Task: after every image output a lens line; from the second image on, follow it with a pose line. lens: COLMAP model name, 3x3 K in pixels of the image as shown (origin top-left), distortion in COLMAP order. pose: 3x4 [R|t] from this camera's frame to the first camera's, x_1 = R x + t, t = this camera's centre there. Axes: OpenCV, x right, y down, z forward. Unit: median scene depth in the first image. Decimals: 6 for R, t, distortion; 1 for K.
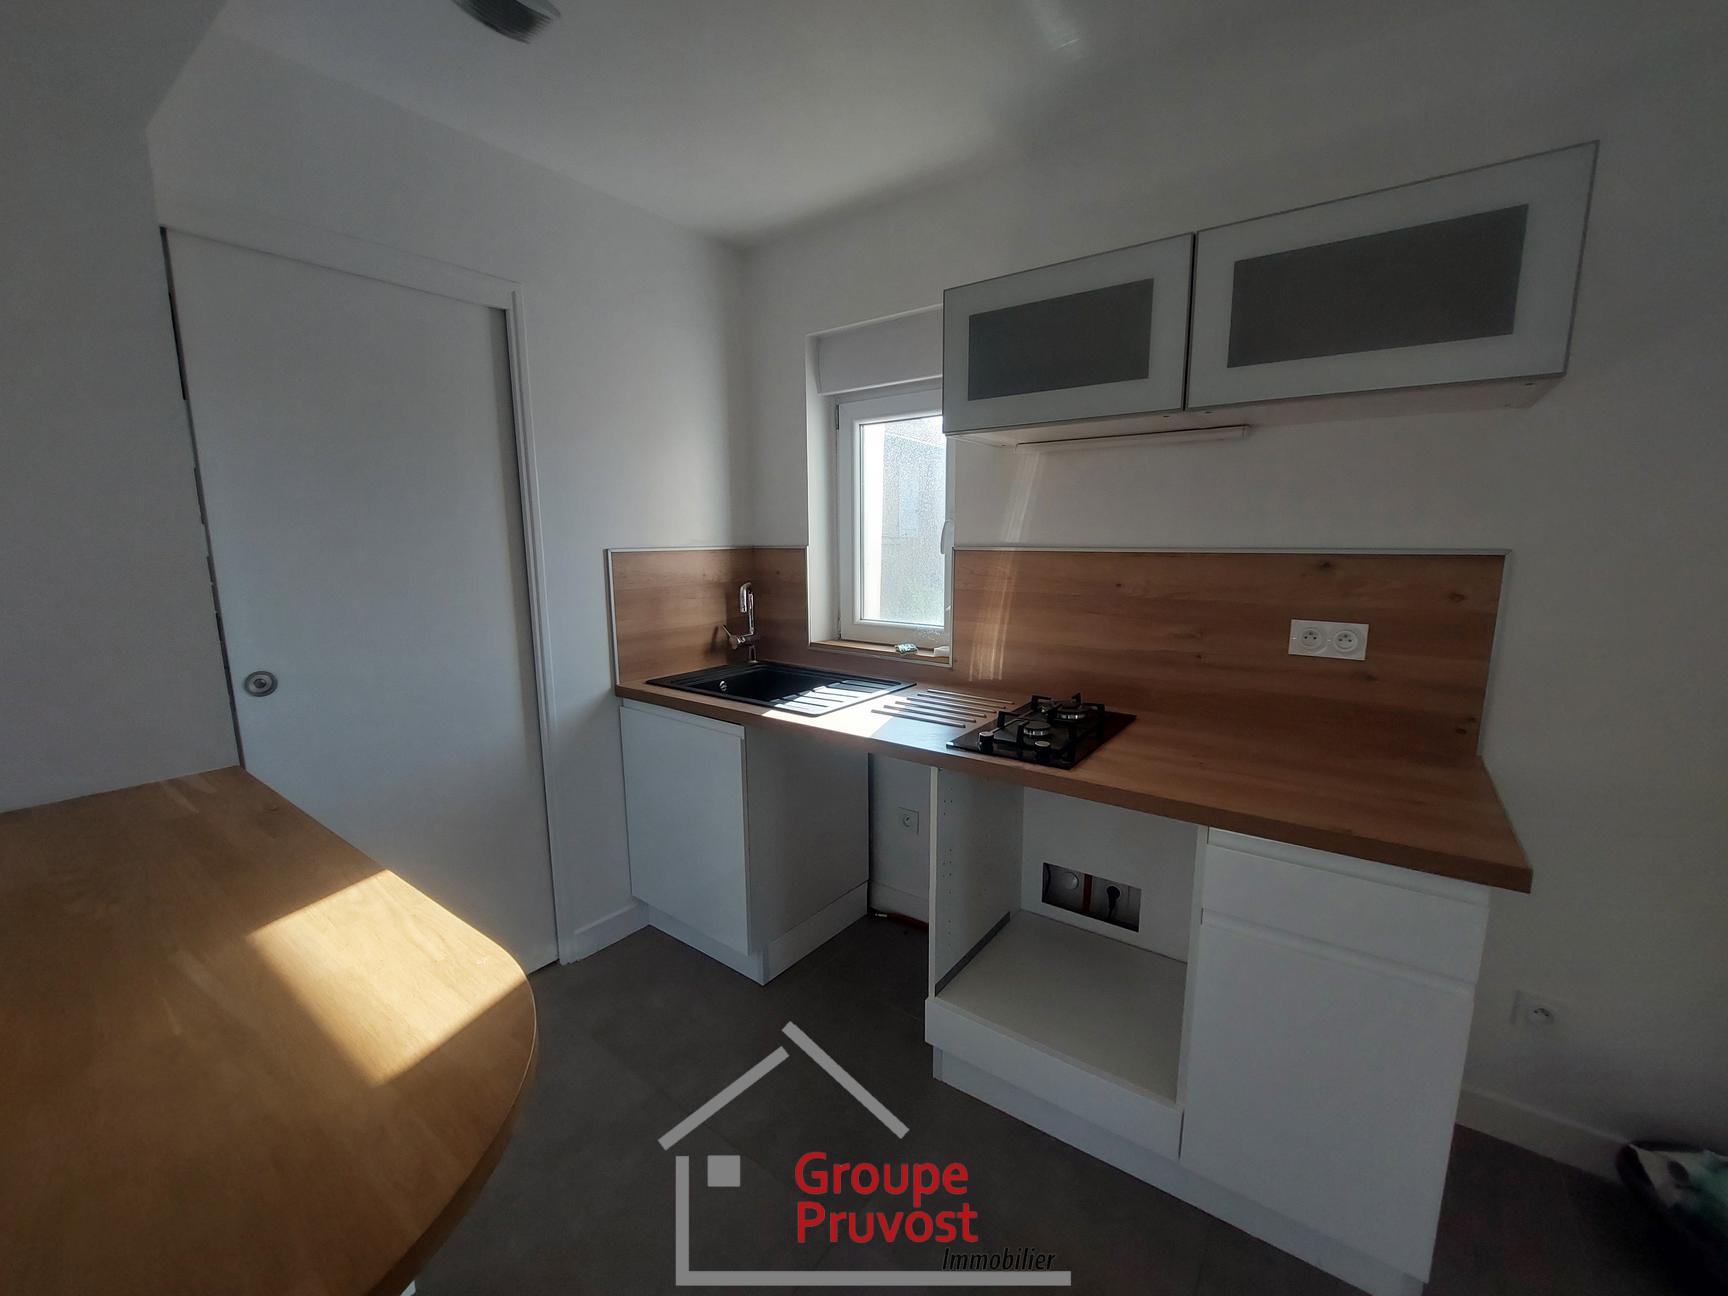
lens RADIAL K [[694.1, 0, 858.7], [0, 694.1, 650.7], [0, 0, 1]] dist [-0.001955, -0.000417]
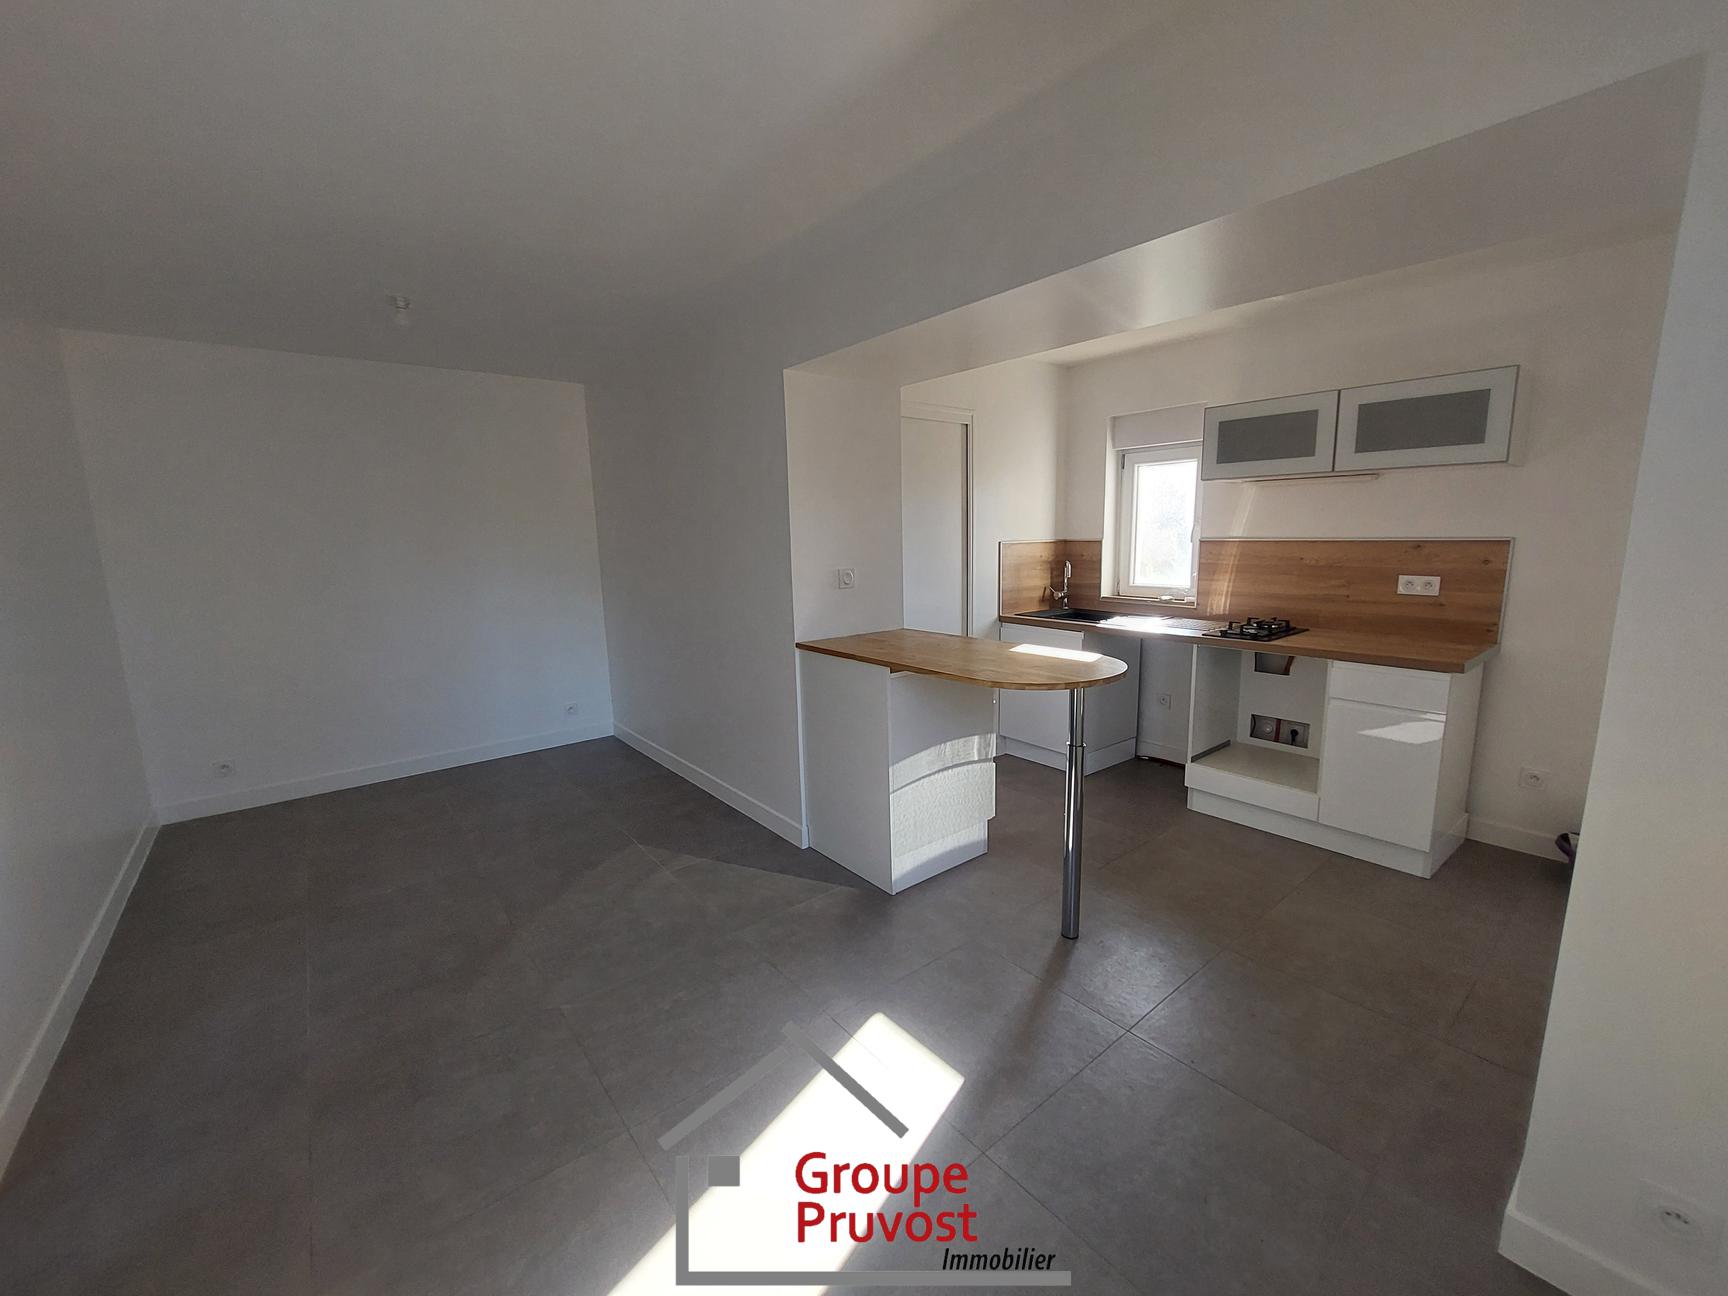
lens RADIAL K [[694.1, 0, 874.2], [0, 694.1, 646.7], [0, 0, 1]] dist [-0.001955, -0.000417]
pose [[0.971428, 0.026330, -0.235868, -0.273725], [-0.025360, 0.999653, 0.007148, 0.148302], [0.235975, -0.000962, 0.971759, -1.013875]]
